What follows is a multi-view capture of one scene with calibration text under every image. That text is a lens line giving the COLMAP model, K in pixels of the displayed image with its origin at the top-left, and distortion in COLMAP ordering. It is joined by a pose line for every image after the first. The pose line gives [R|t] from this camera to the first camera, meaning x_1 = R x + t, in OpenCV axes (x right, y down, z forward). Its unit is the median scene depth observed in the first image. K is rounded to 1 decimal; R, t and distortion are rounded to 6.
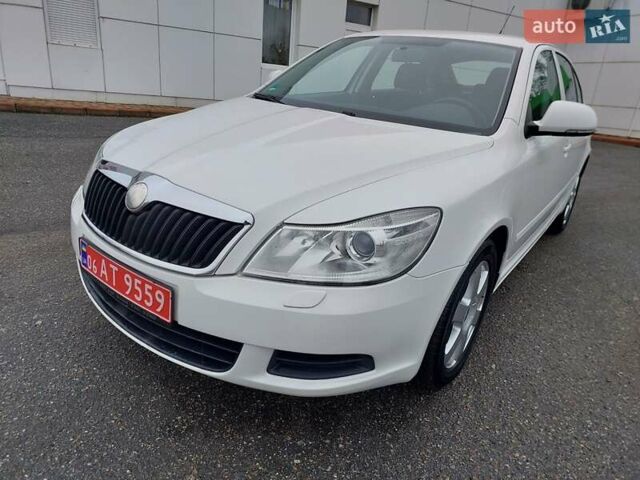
lens RADIAL K [[432.1, 0, 316.7], [0, 432.1, 249.3], [0, 0, 1]] dist [0.021379, -0.002689]
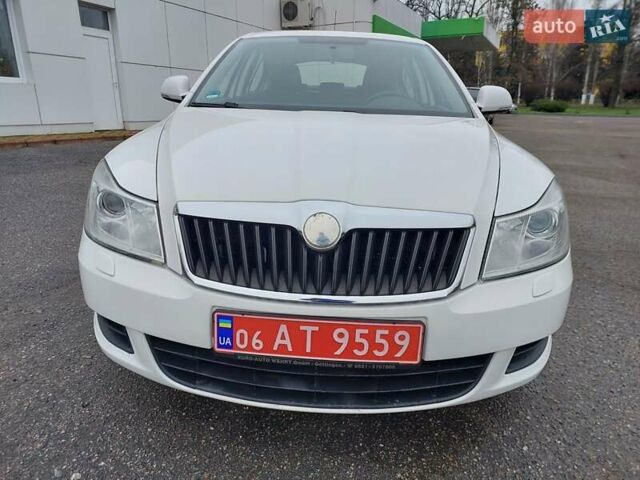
lens RADIAL K [[432.1, 0, 316.7], [0, 432.1, 249.3], [0, 0, 1]] dist [0.021379, -0.002689]
pose [[0.825502, -0.247010, 0.507476, -0.741187], [0.254508, 0.965452, 0.055924, -0.119236], [-0.503757, 0.082991, 0.859849, 0.308046]]
